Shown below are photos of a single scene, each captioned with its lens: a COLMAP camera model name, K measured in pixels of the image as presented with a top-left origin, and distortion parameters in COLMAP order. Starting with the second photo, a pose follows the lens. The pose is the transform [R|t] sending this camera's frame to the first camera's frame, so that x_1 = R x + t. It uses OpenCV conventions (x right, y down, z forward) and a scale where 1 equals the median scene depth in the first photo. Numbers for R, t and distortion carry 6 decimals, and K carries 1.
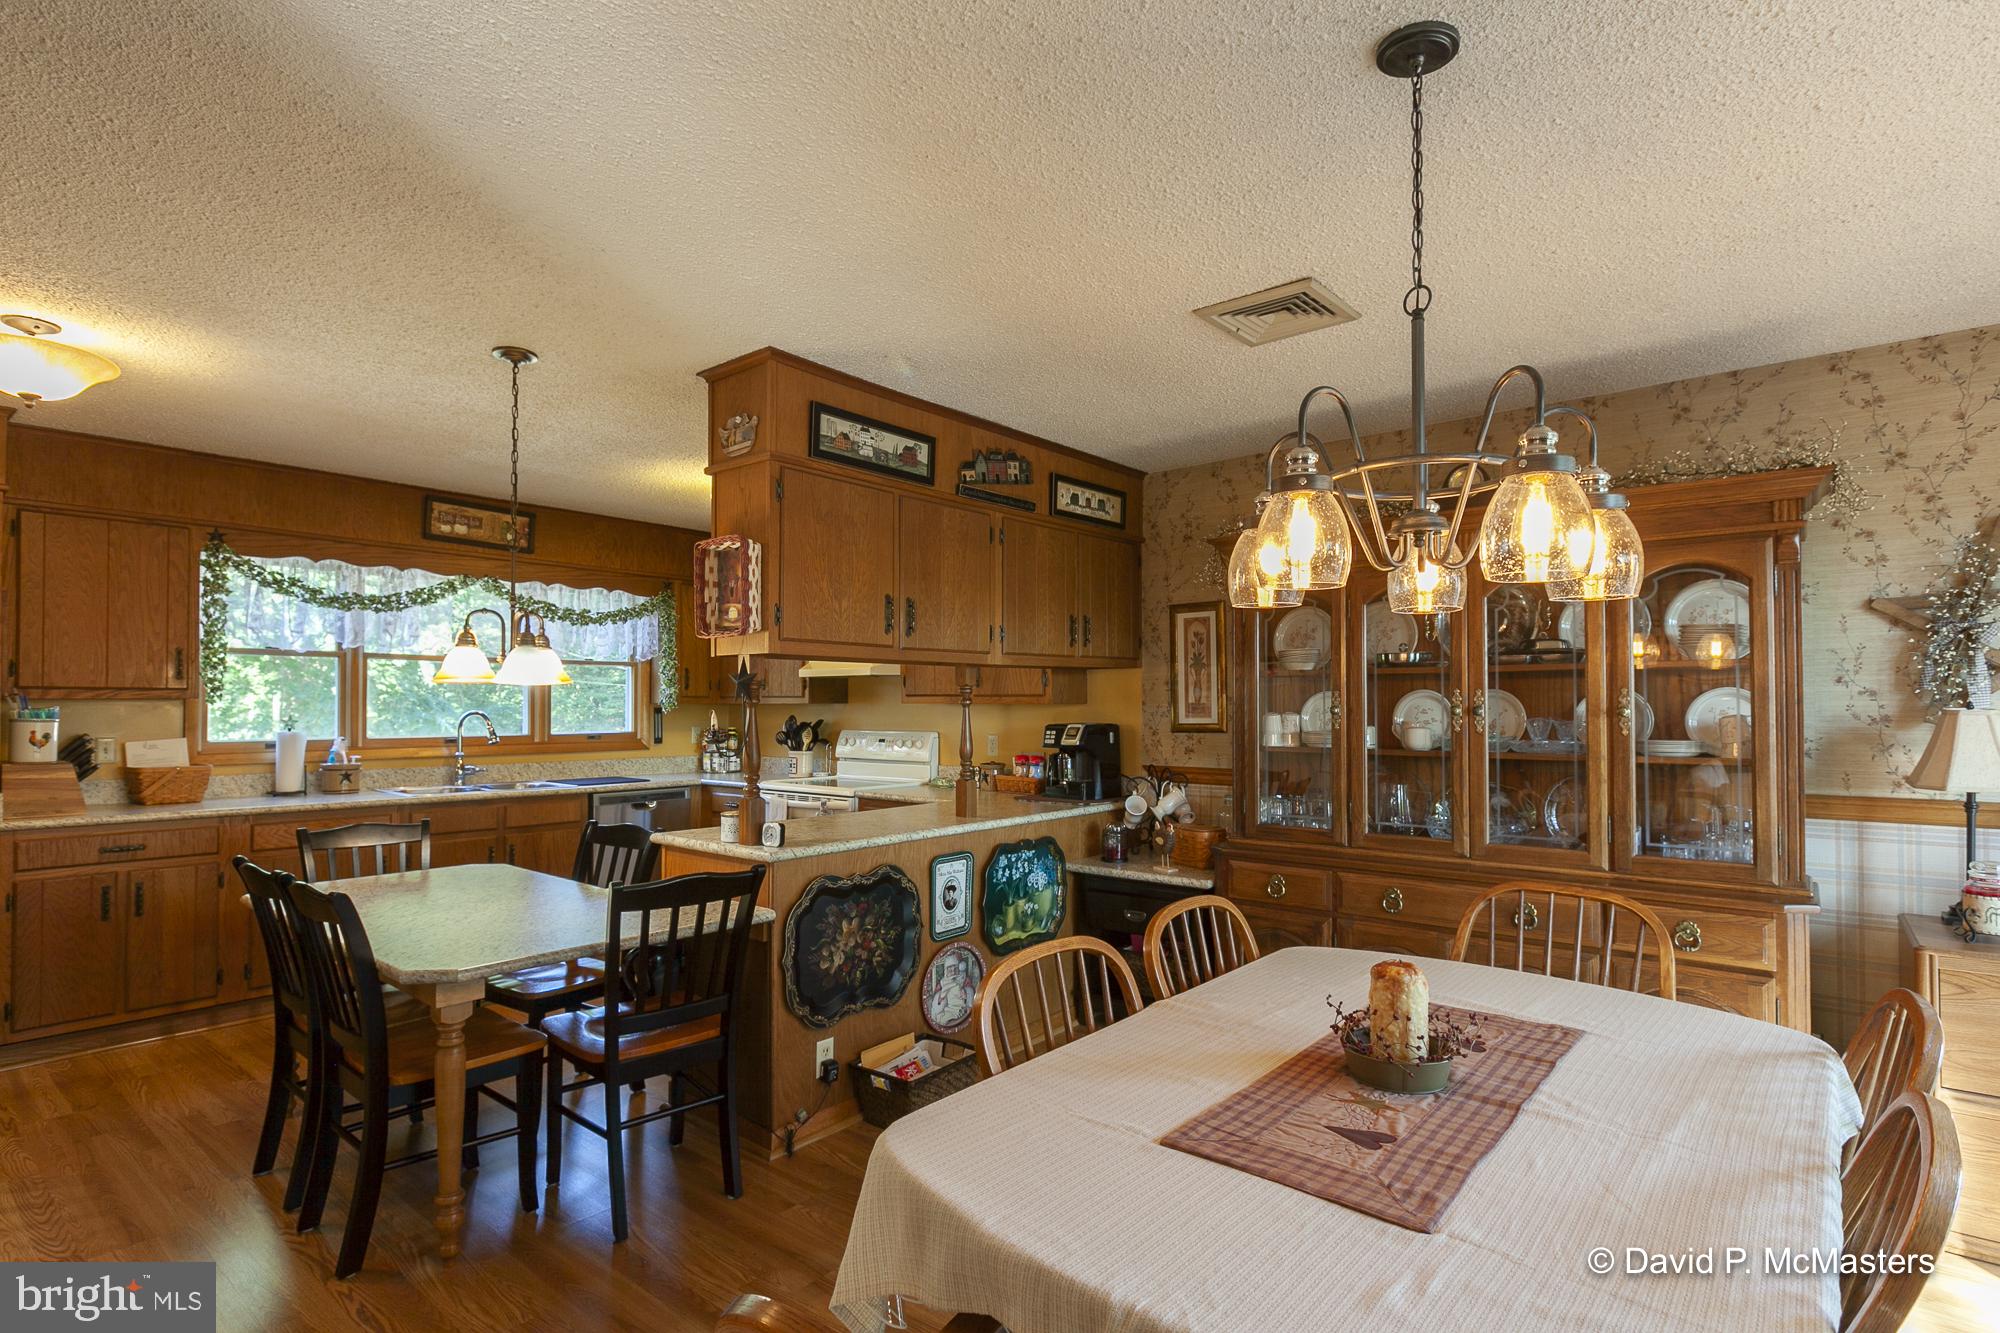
lens RADIAL K [[983.1, 0, 1003.7], [0, 983.1, 686.9], [0, 0, 1]] dist [-0.004942, -0.001758]
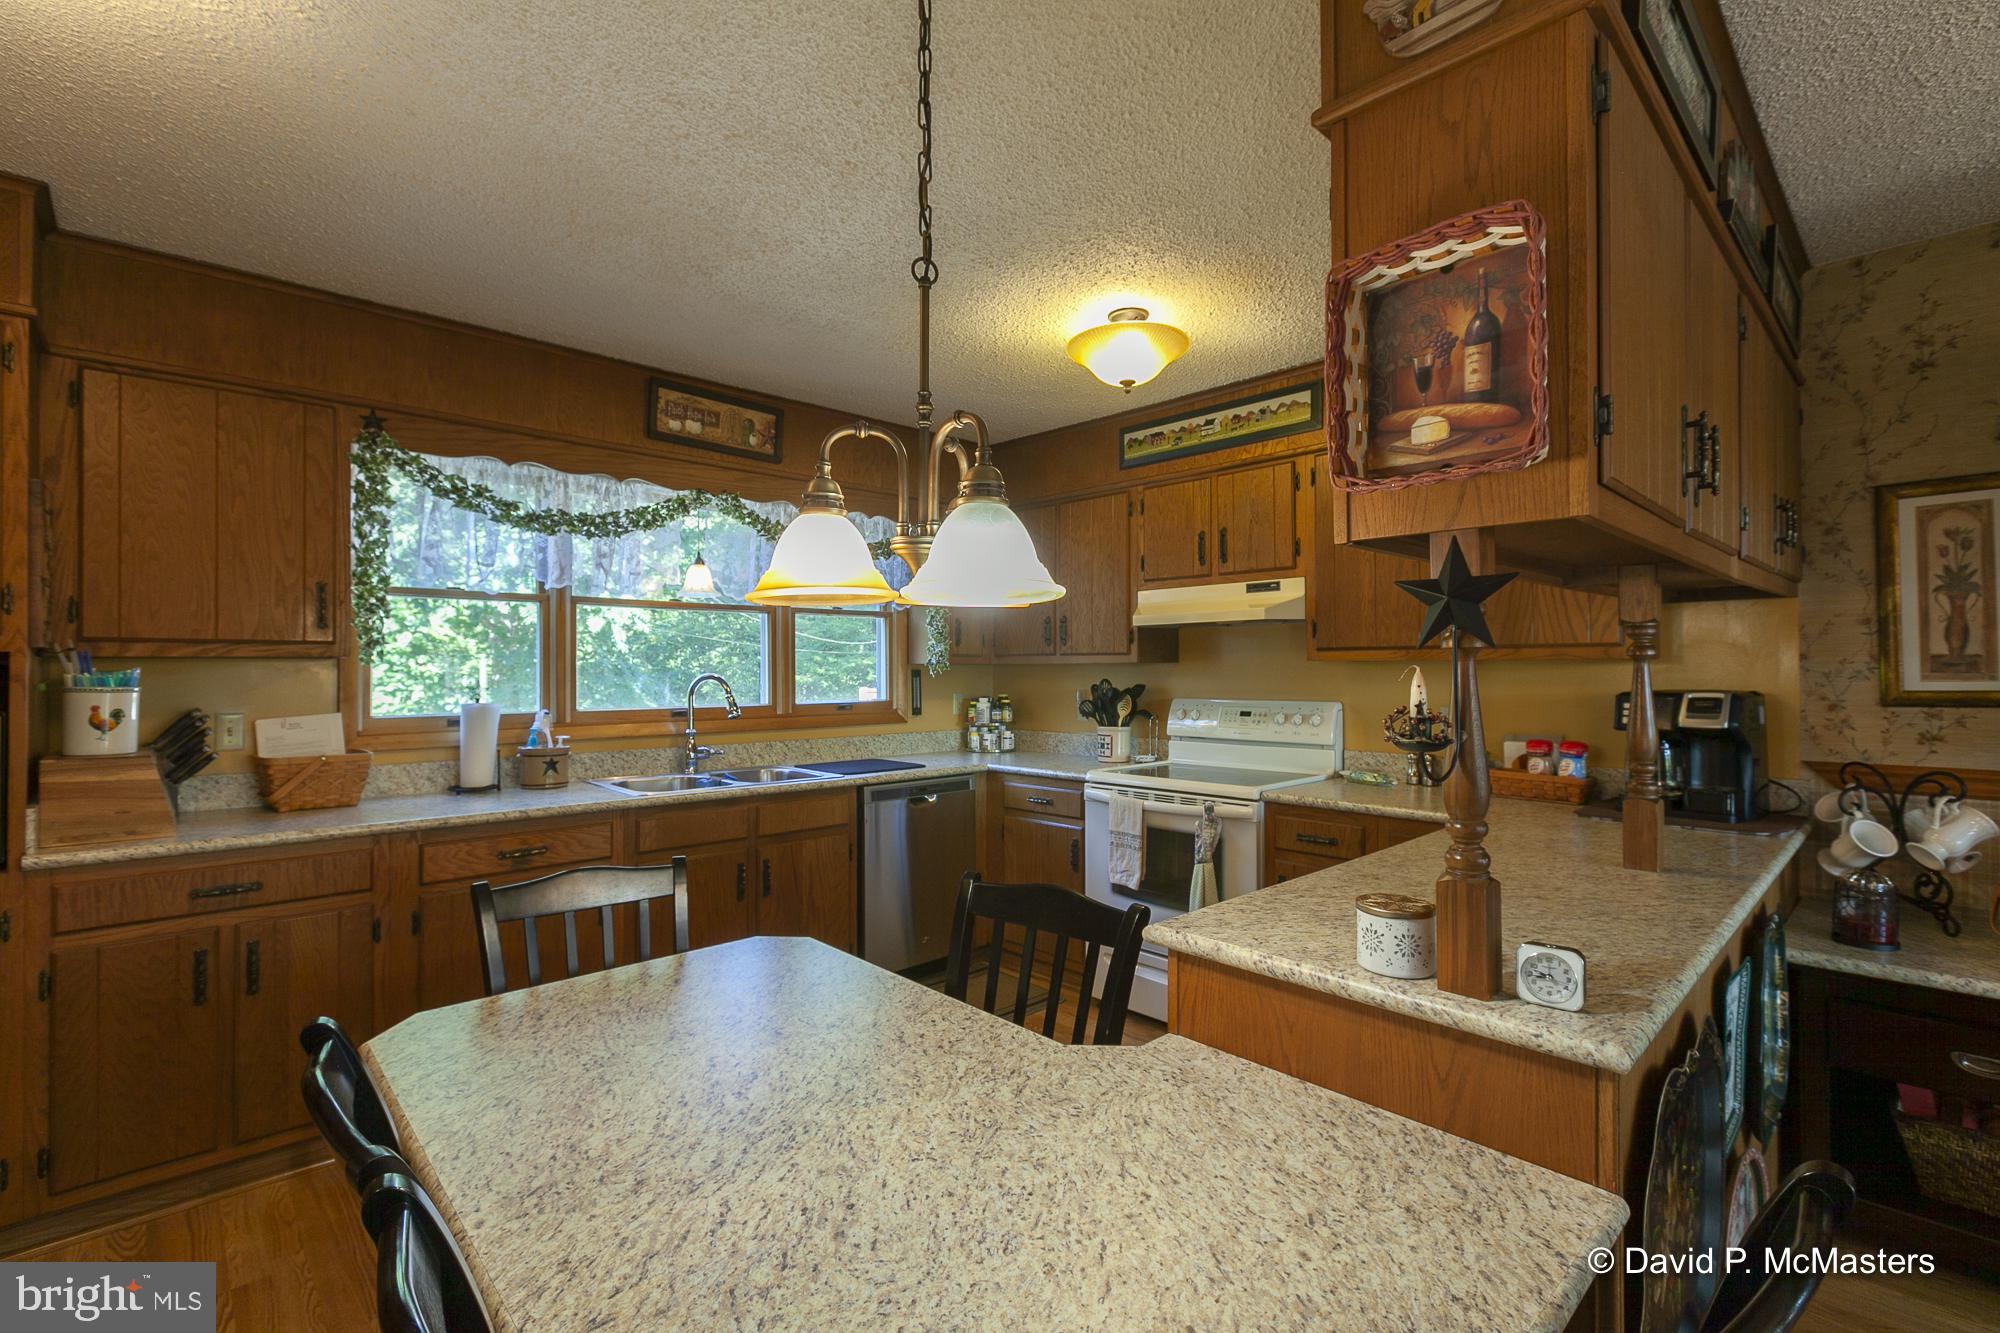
lens RADIAL K [[895.5, 0, 992.5], [0, 895.5, 656.3], [0, 0, 1]] dist [-0.001296, -0.000844]
pose [[0.991802, -0.005979, -0.127647, -0.280111], [0.006425, 0.999975, 0.003083, 0.011861], [0.127625, -0.003878, 0.991815, 0.412567]]
